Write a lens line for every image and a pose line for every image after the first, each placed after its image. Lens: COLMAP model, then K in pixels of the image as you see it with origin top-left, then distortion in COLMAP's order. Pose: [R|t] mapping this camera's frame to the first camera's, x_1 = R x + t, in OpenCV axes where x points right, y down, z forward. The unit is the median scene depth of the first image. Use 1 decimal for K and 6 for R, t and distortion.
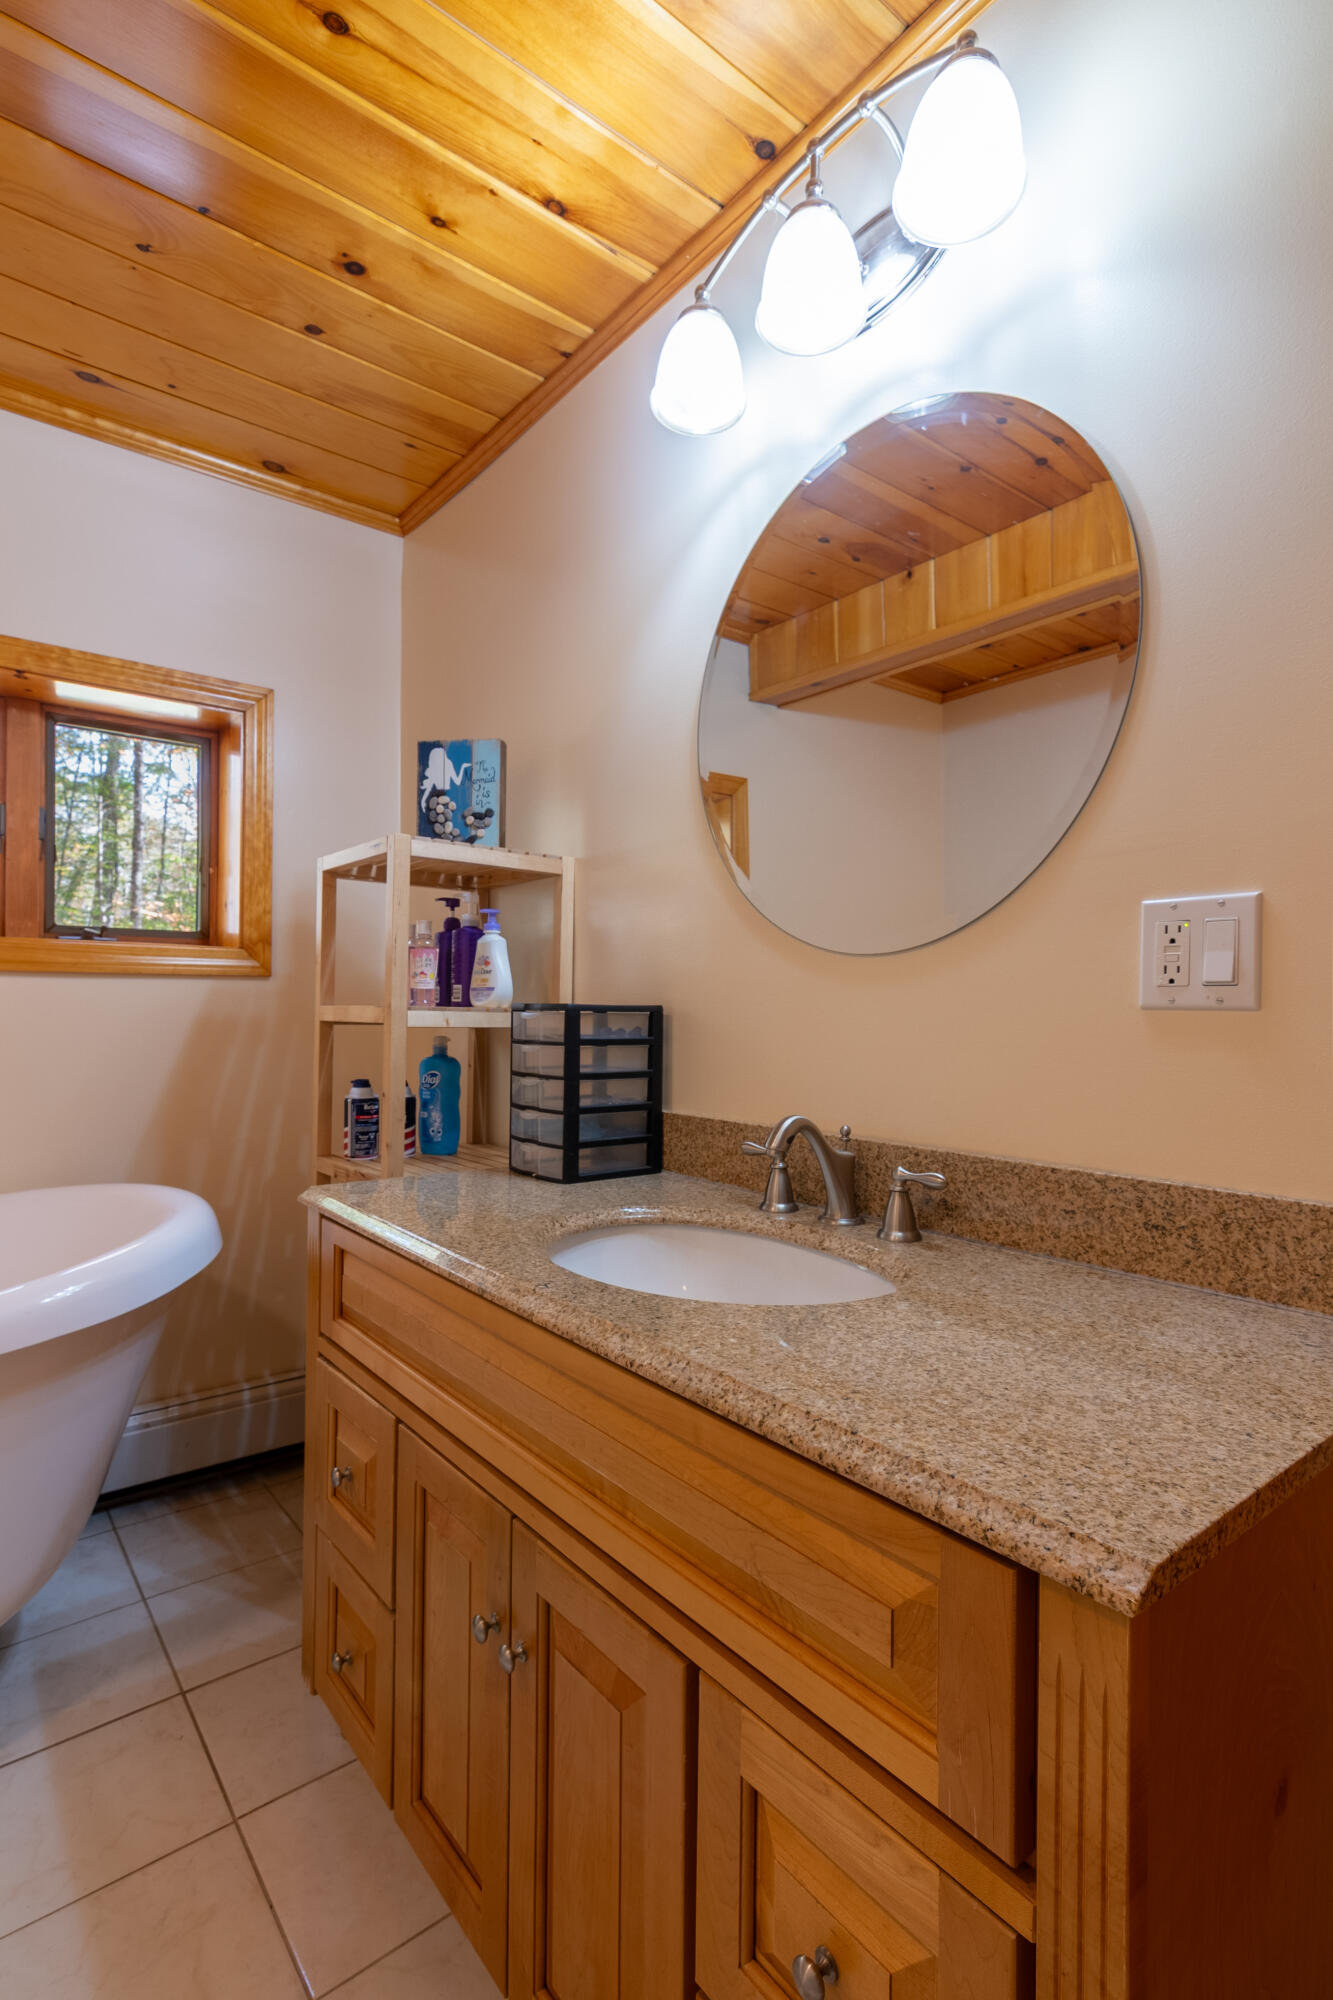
lens RADIAL K [[963.1, 0, 670.6], [0, 963.1, 1009.2], [0, 0, 1]] dist [0.002038, 0.000992]
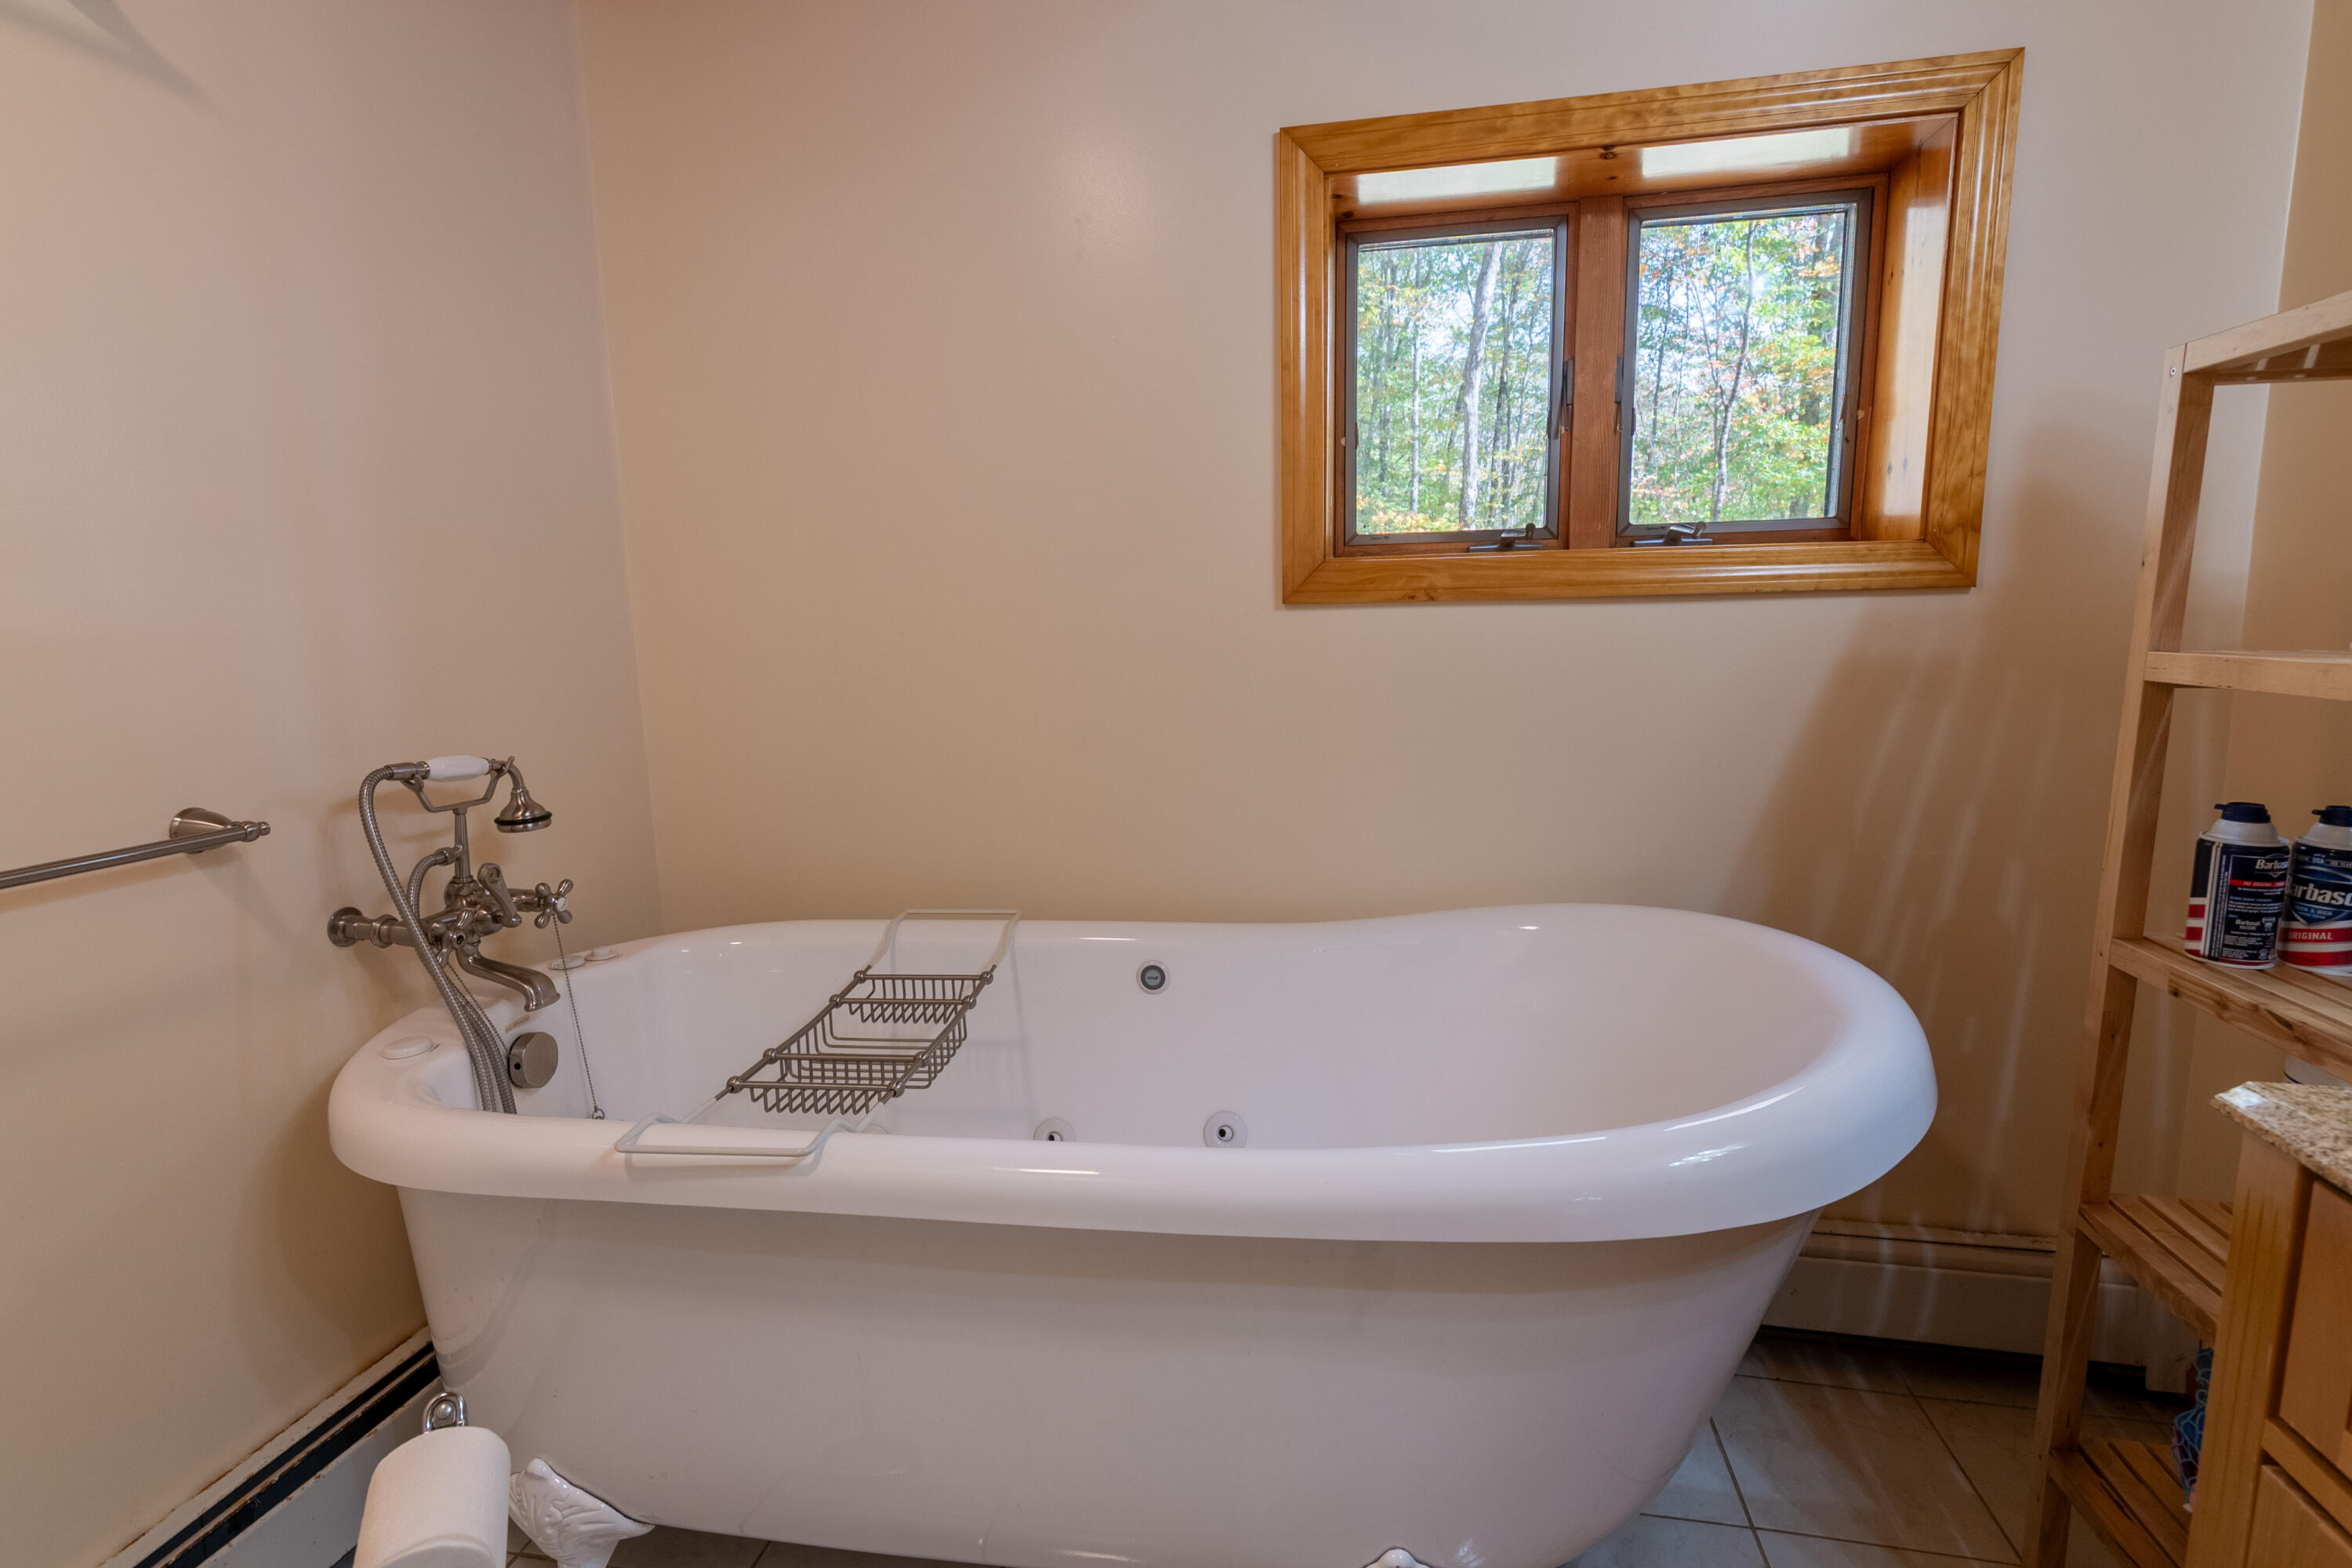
lens RADIAL K [[1132.6, 0, 1162.0], [0, 1132.6, 784.0], [0, 0, 1]] dist [0.002038, 0.000992]
pose [[0.642434, 0.097957, -0.760054, -0.208770], [0.027131, 0.988268, 0.150302, -0.034237], [0.765860, -0.117180, 0.632239, 0.189392]]
